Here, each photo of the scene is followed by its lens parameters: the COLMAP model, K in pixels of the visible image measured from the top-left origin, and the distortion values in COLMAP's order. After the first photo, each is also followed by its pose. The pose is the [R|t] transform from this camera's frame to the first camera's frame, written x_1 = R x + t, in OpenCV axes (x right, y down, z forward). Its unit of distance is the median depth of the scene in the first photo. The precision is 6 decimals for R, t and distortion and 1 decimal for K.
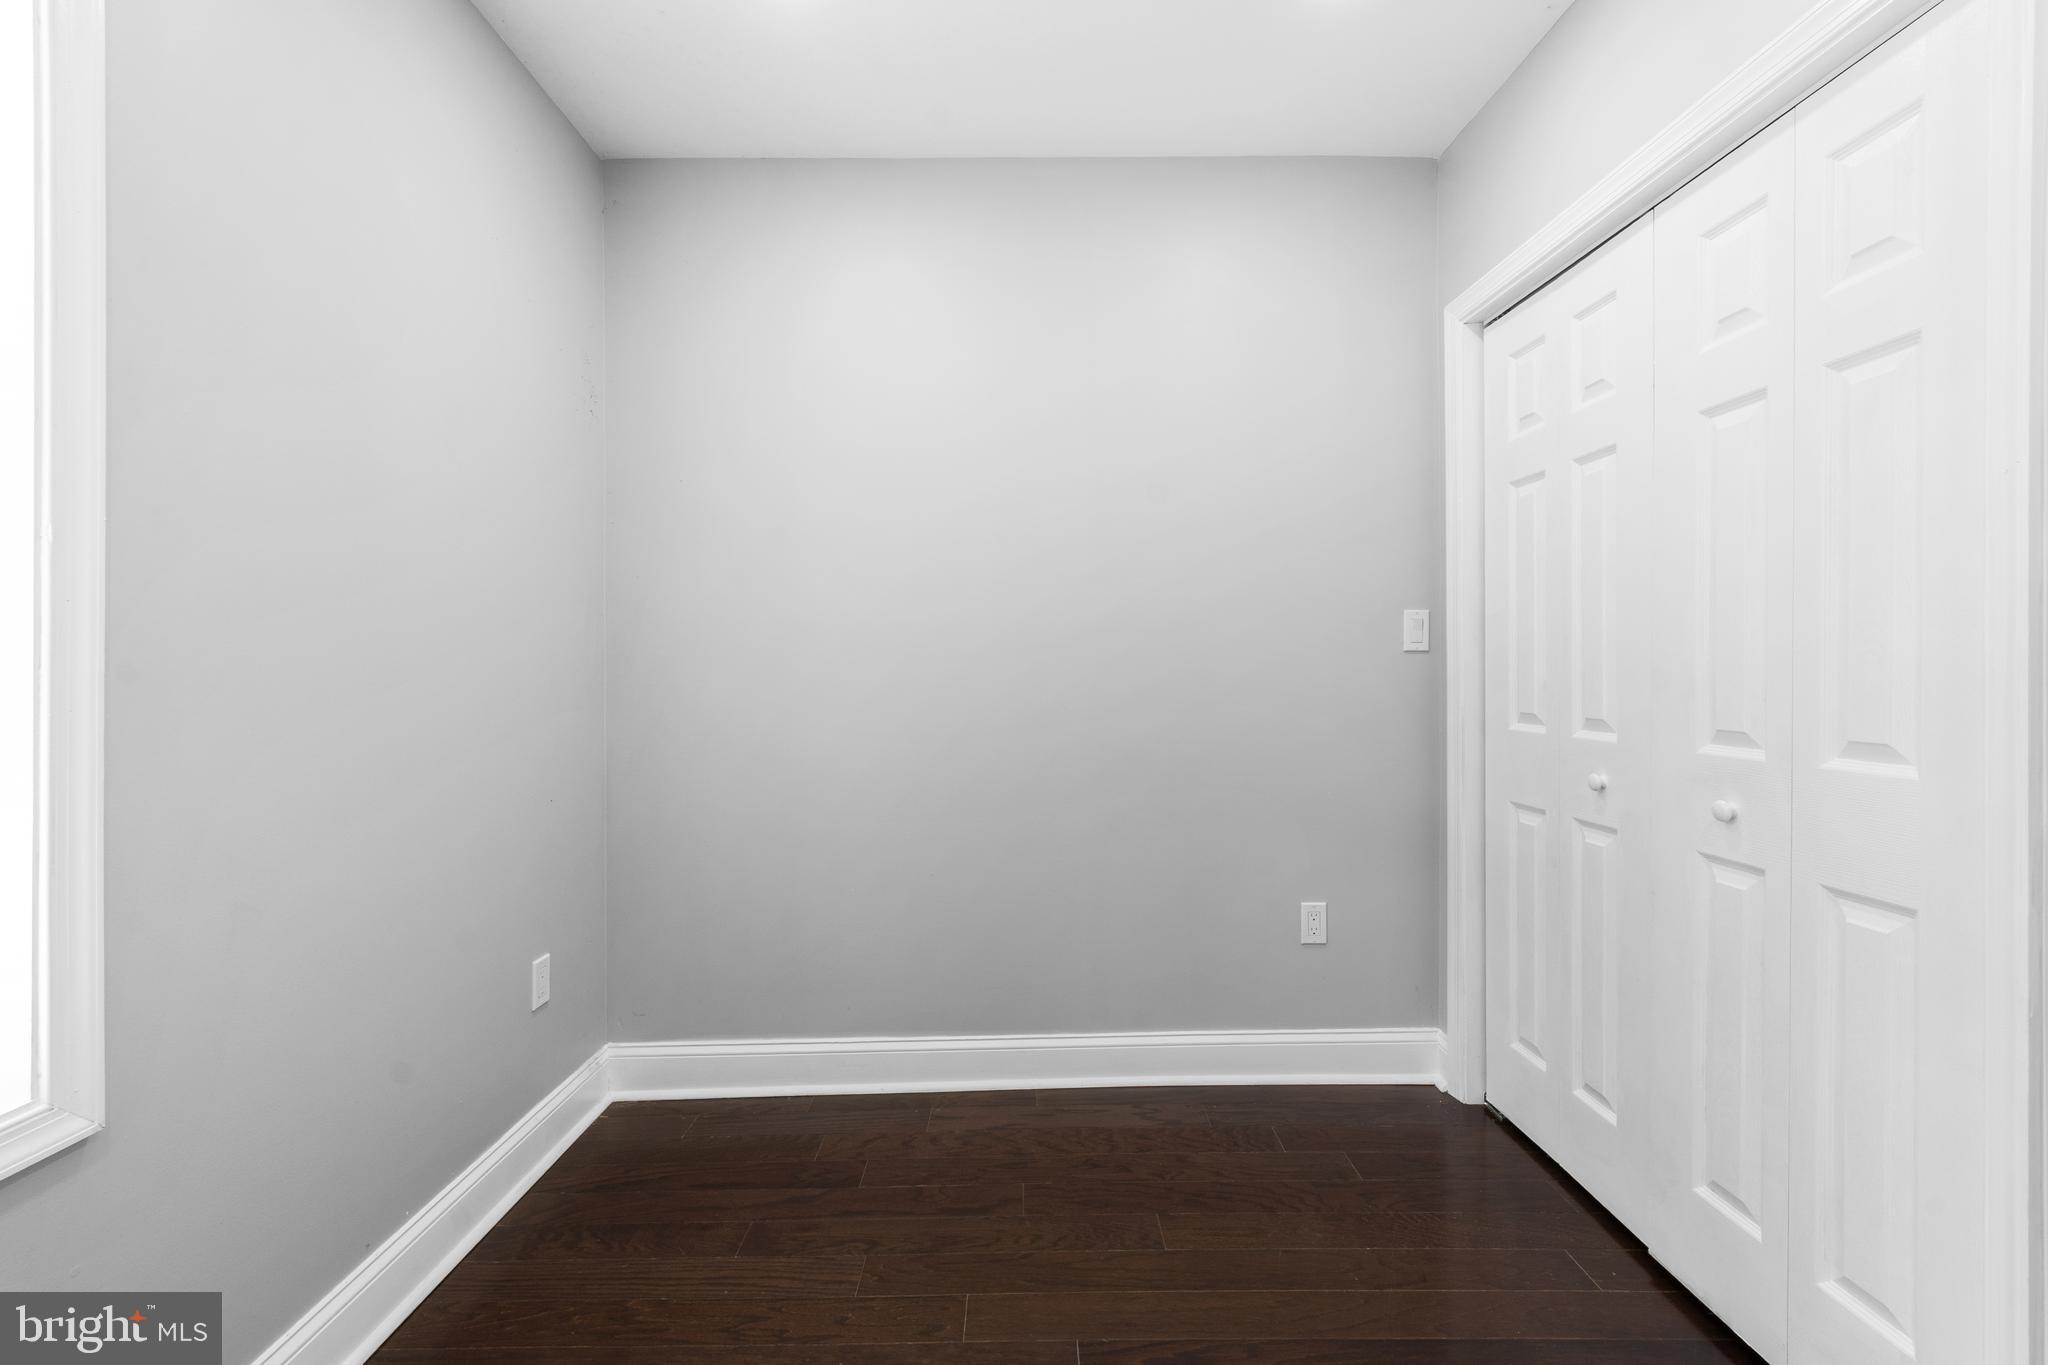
lens RADIAL K [[882.4, 0, 1016.4], [0, 882.4, 676.1], [0, 0, 1]] dist [-0.002963, 0.000555]
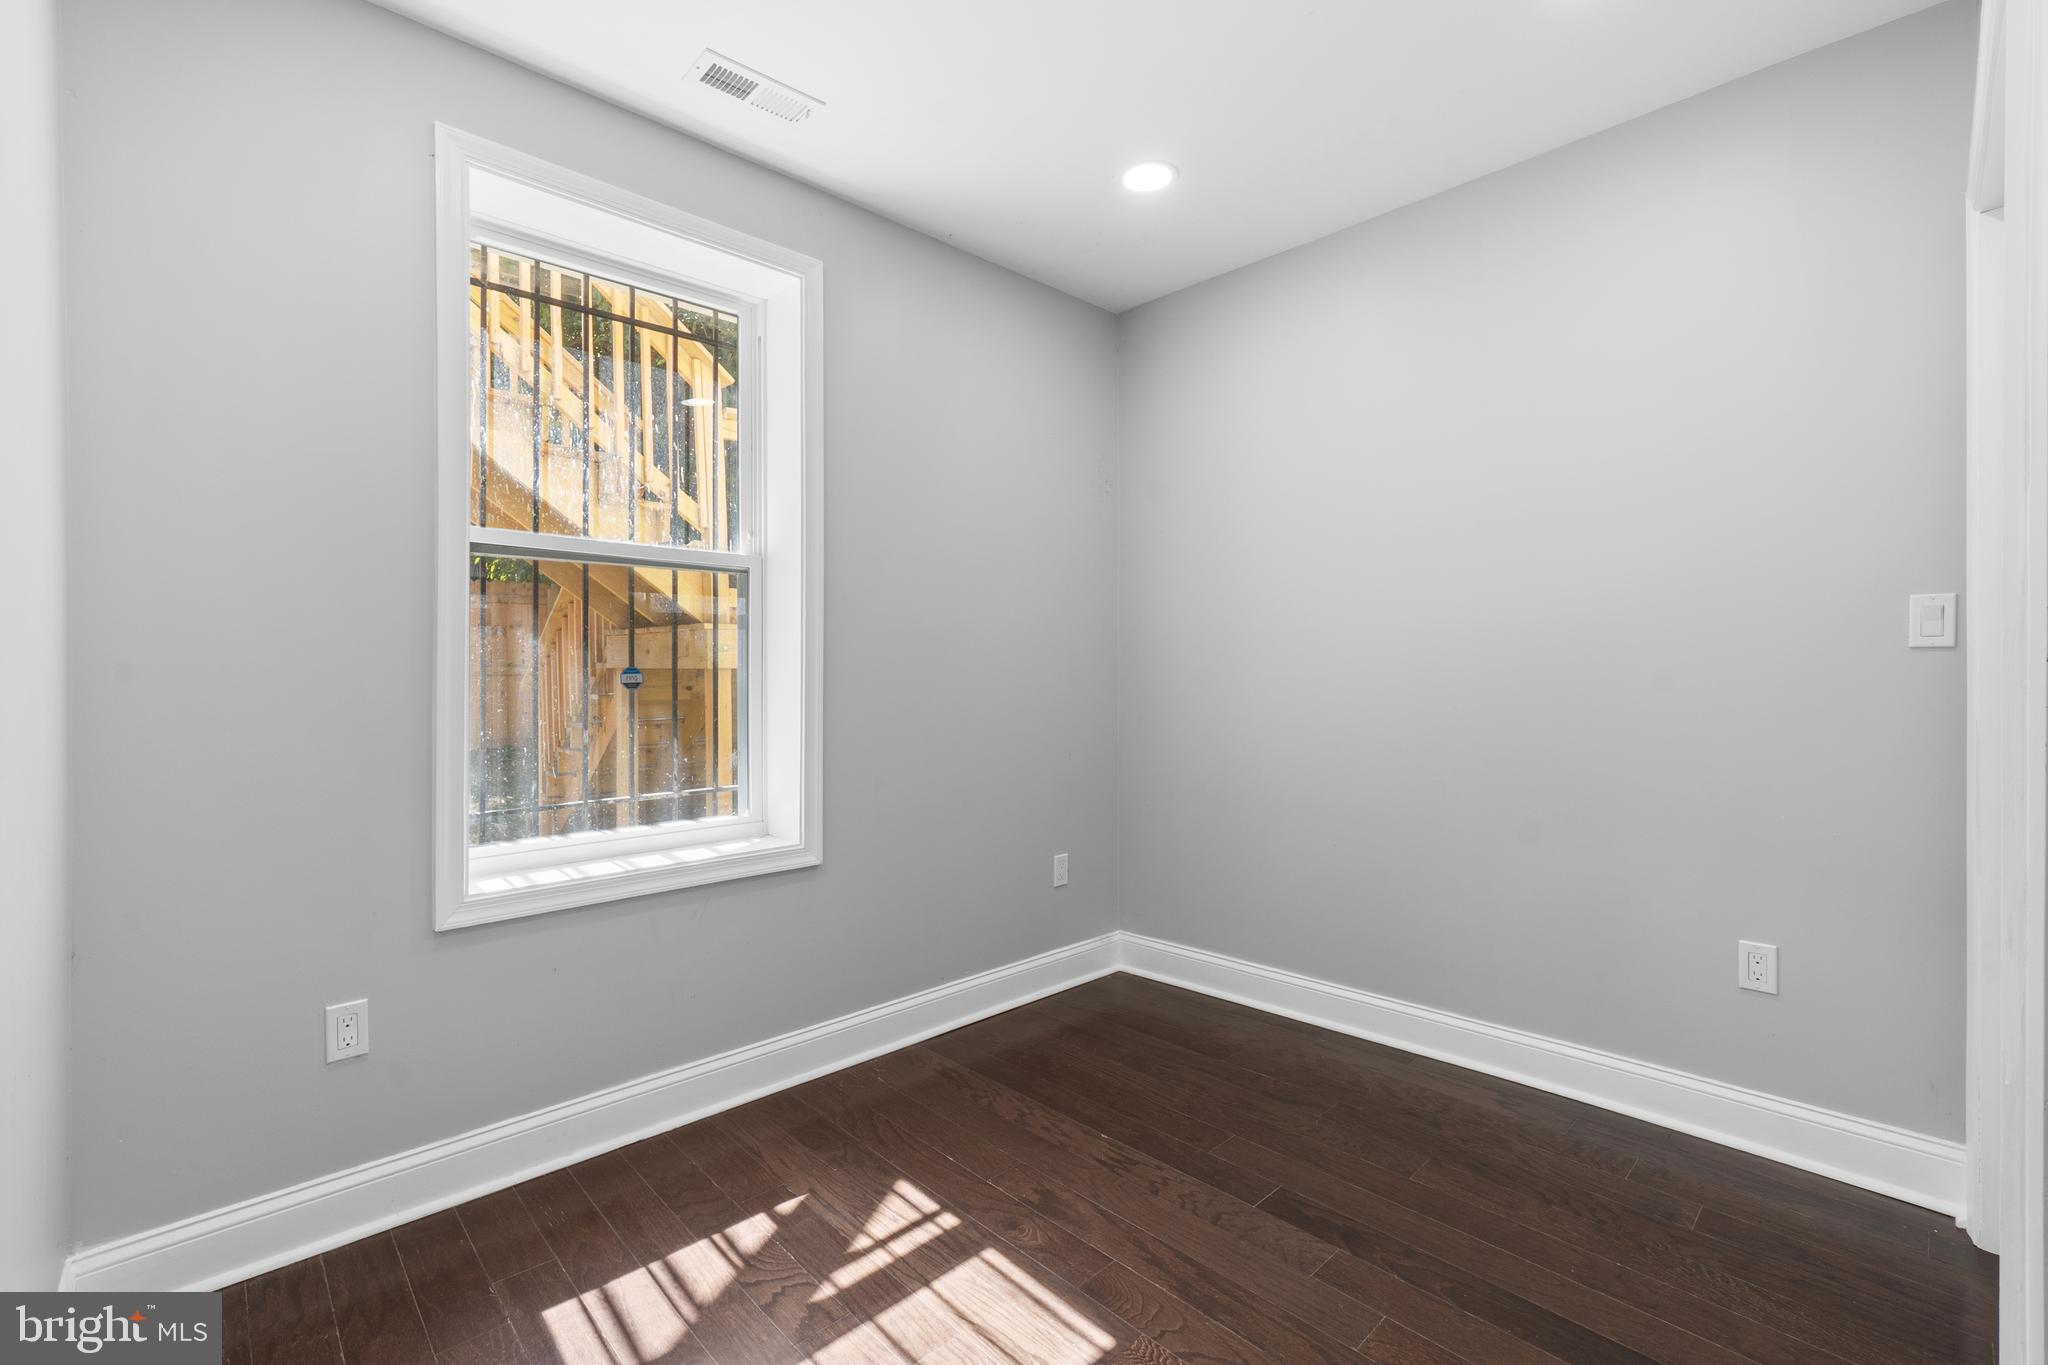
lens RADIAL K [[882.4, 0, 1016.4], [0, 882.4, 676.1], [0, 0, 1]] dist [-0.002963, 0.000555]
pose [[0.685343, 0.004794, -0.728204, 0.483540], [-0.006105, 0.999981, 0.000838, 0.001510], [0.728195, 0.003871, 0.685360, -0.116354]]
